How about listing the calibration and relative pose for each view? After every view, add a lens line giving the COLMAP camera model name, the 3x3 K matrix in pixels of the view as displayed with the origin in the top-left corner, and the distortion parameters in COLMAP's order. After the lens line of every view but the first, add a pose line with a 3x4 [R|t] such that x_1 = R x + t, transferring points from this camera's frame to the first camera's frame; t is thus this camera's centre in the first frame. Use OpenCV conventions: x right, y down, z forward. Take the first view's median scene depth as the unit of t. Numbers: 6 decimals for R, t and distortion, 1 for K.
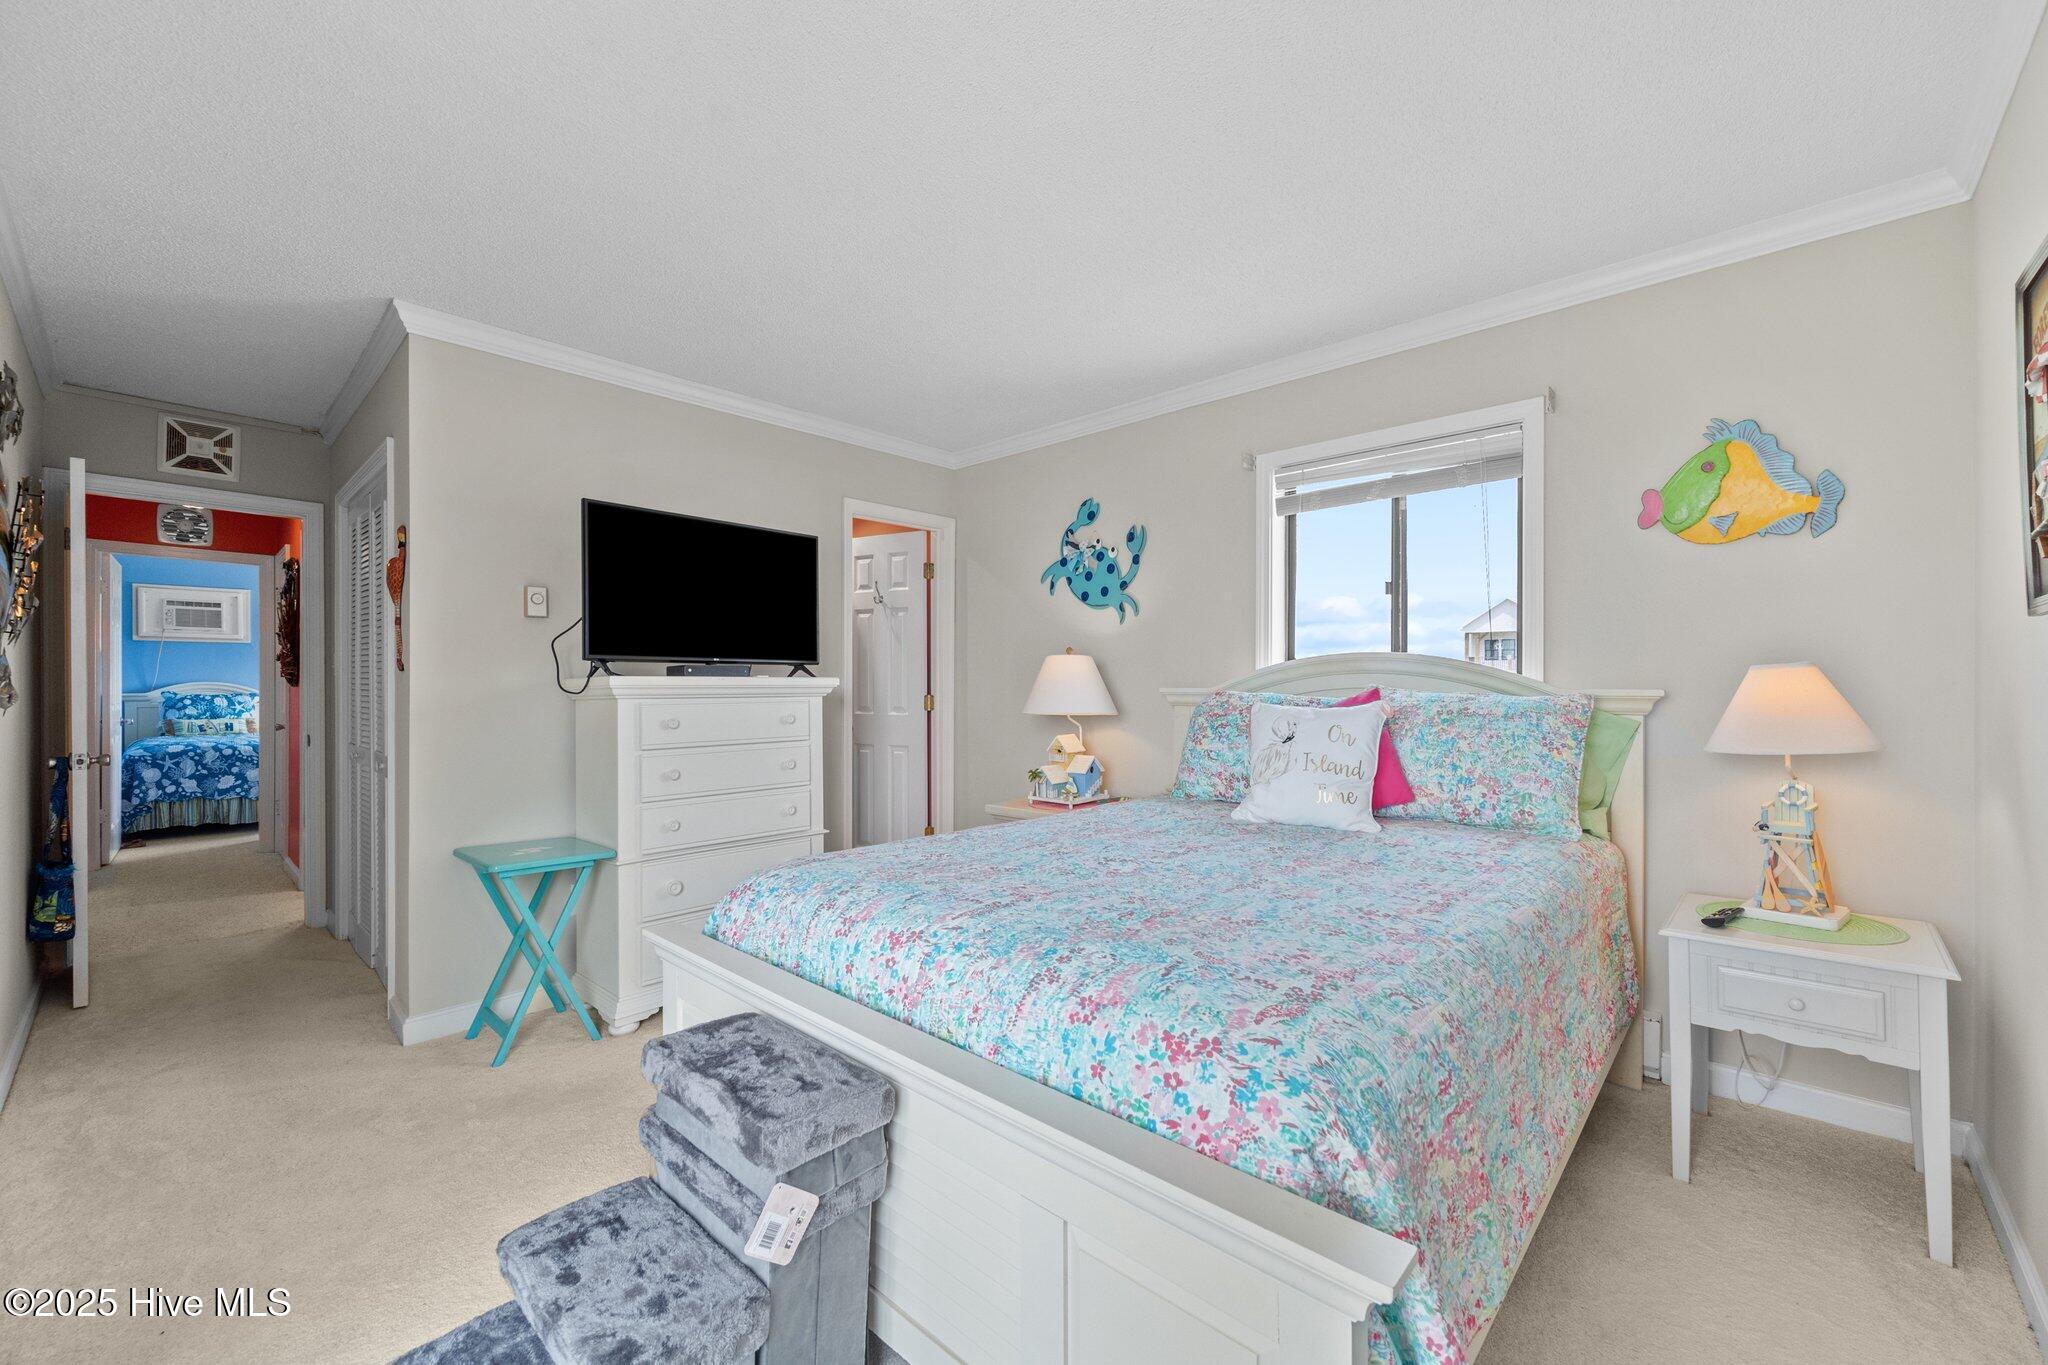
lens RADIAL K [[810.7, 0, 1030.7], [0, 810.7, 689.0], [0, 0, 1]] dist [-0.000110, 0.000396]
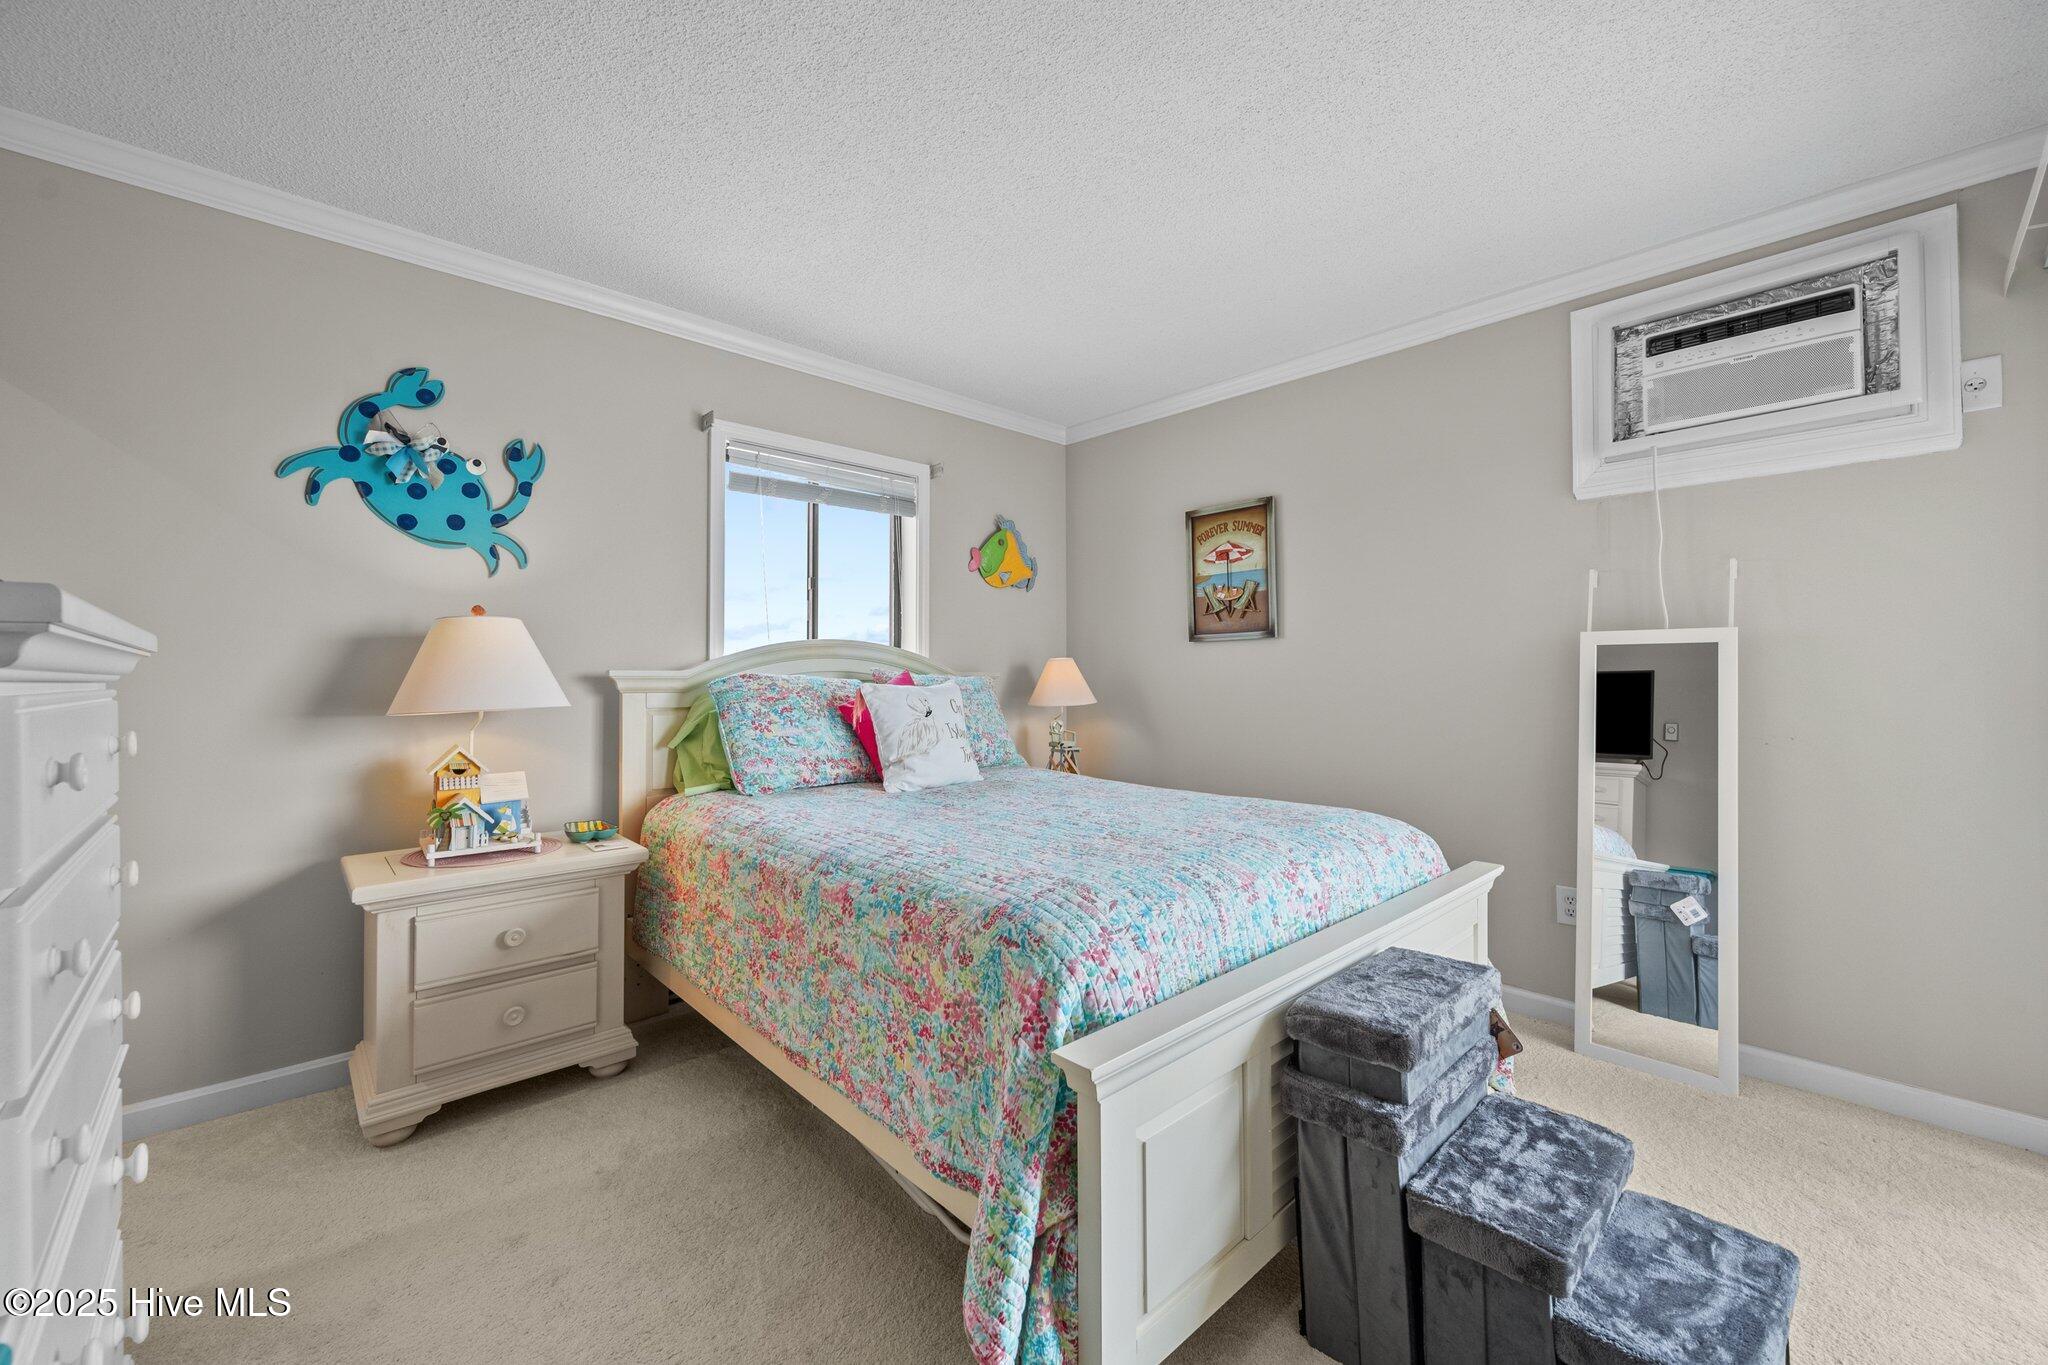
lens RADIAL K [[820.8, 0, 1012.7], [0, 820.8, 682.0], [0, 0, 1]] dist [0.000106, -0.000012]
pose [[0.077702, -0.001297, 0.996976, -0.546487], [0.009438, 0.999955, 0.000565, 0.011705], [-0.996932, 0.009366, 0.077711, 0.521162]]
